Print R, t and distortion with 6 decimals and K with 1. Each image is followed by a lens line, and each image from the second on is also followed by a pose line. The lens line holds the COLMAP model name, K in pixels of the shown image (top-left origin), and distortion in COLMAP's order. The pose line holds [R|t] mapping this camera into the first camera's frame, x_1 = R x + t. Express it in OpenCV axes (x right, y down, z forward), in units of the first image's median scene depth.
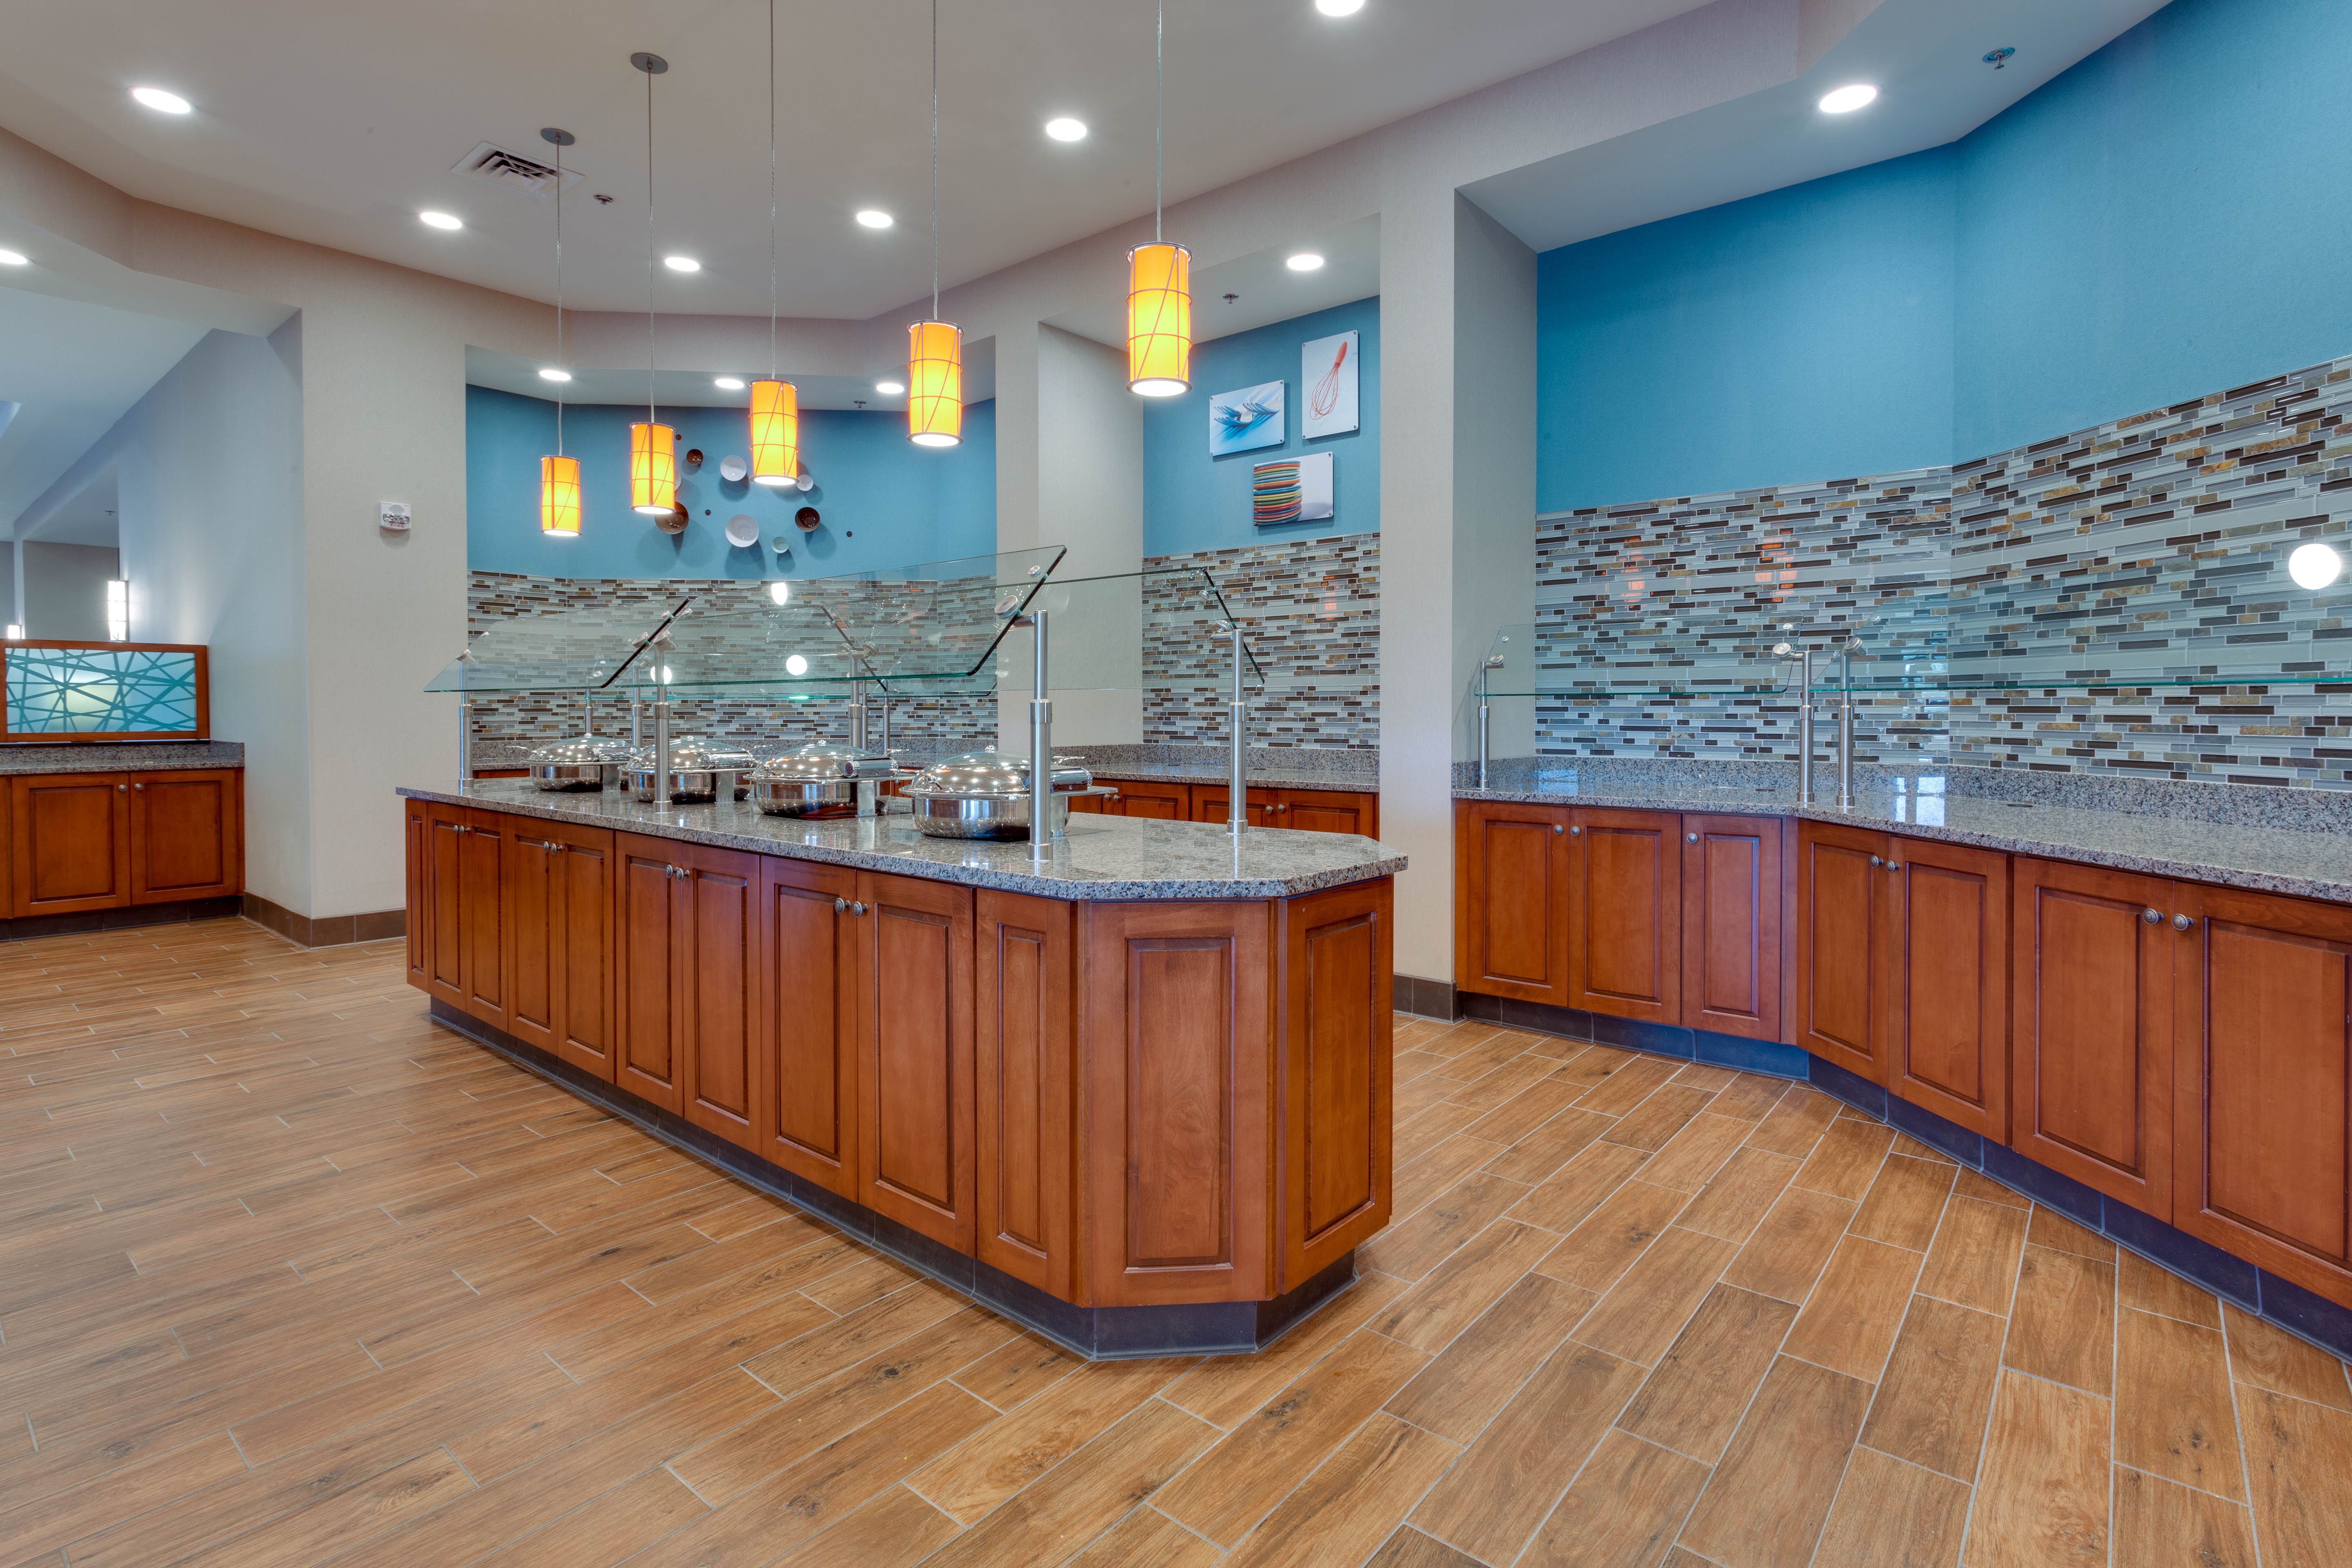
lens RADIAL K [[1119.3, 0, 1192.9], [0, 1119.3, 717.7], [0, 0, 1]] dist [-0.006130, -0.000327]
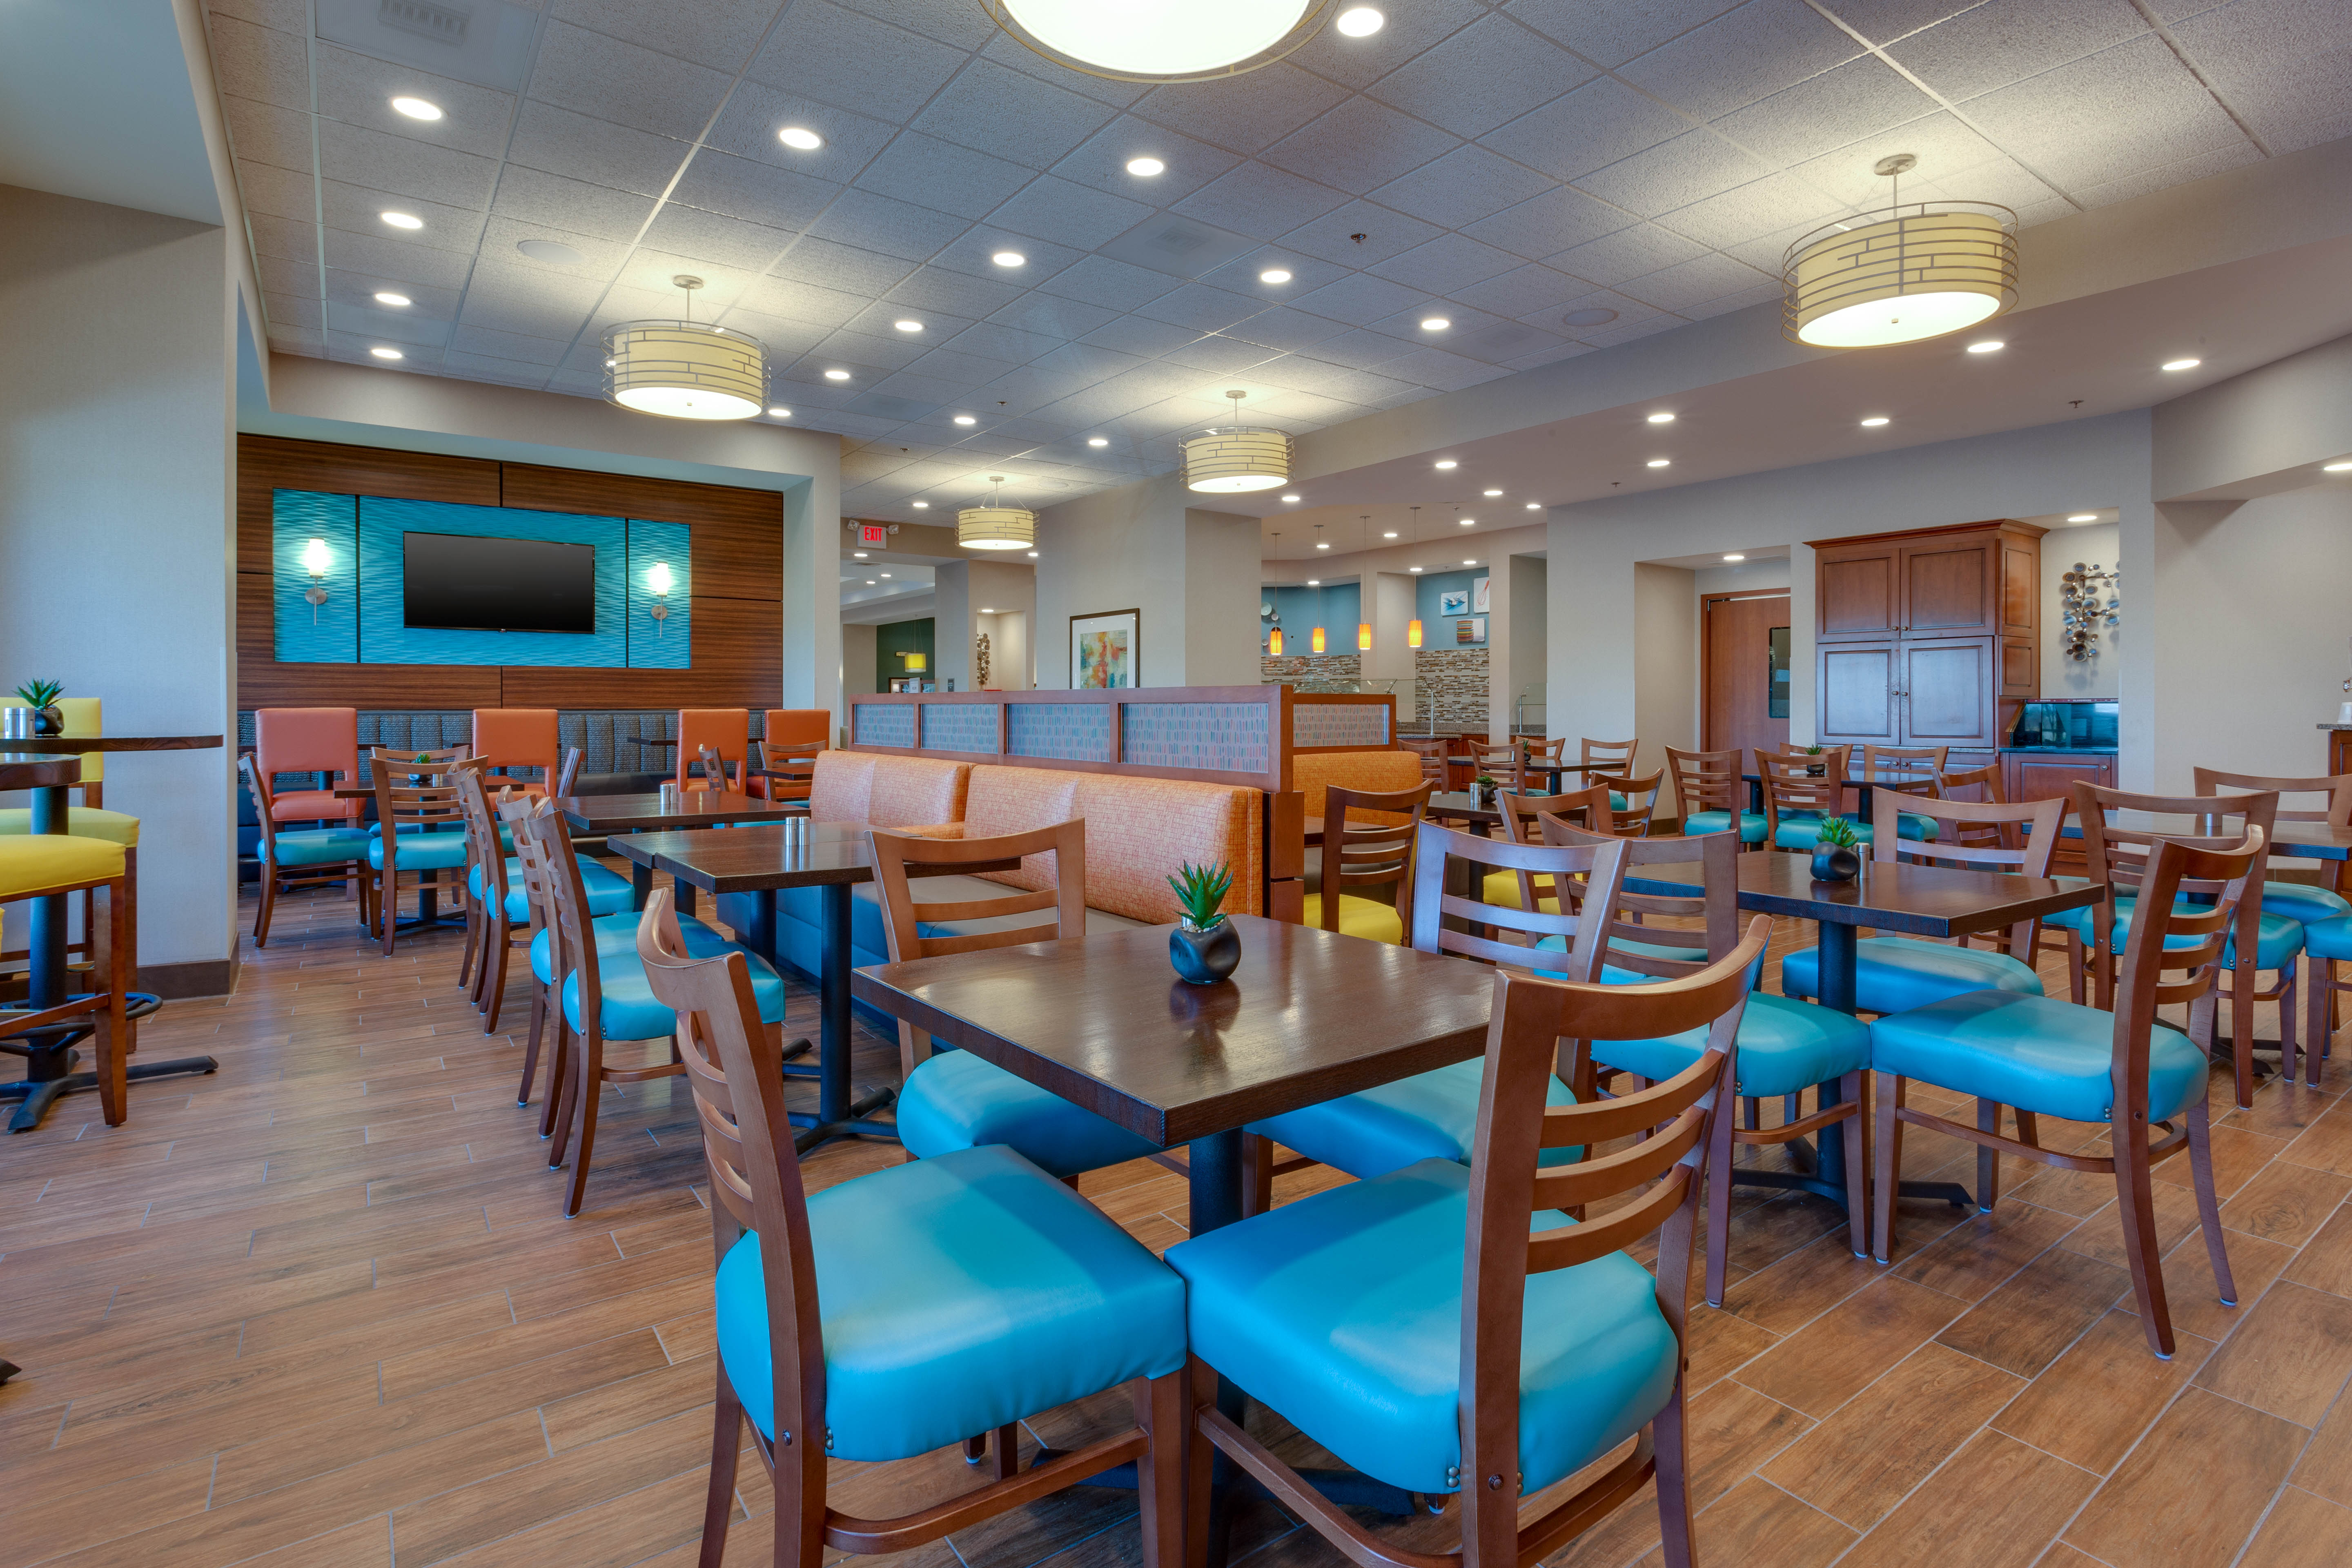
lens RADIAL K [[1119.3, 0, 1171.2], [0, 1119.3, 708.2], [0, 0, 1]] dist [-0.006130, -0.000327]
pose [[0.964240, 0.003321, -0.265010, 0.107765], [-0.004860, 0.999975, -0.005153, 0.009146], [0.264986, 0.006257, 0.964232, -1.868694]]
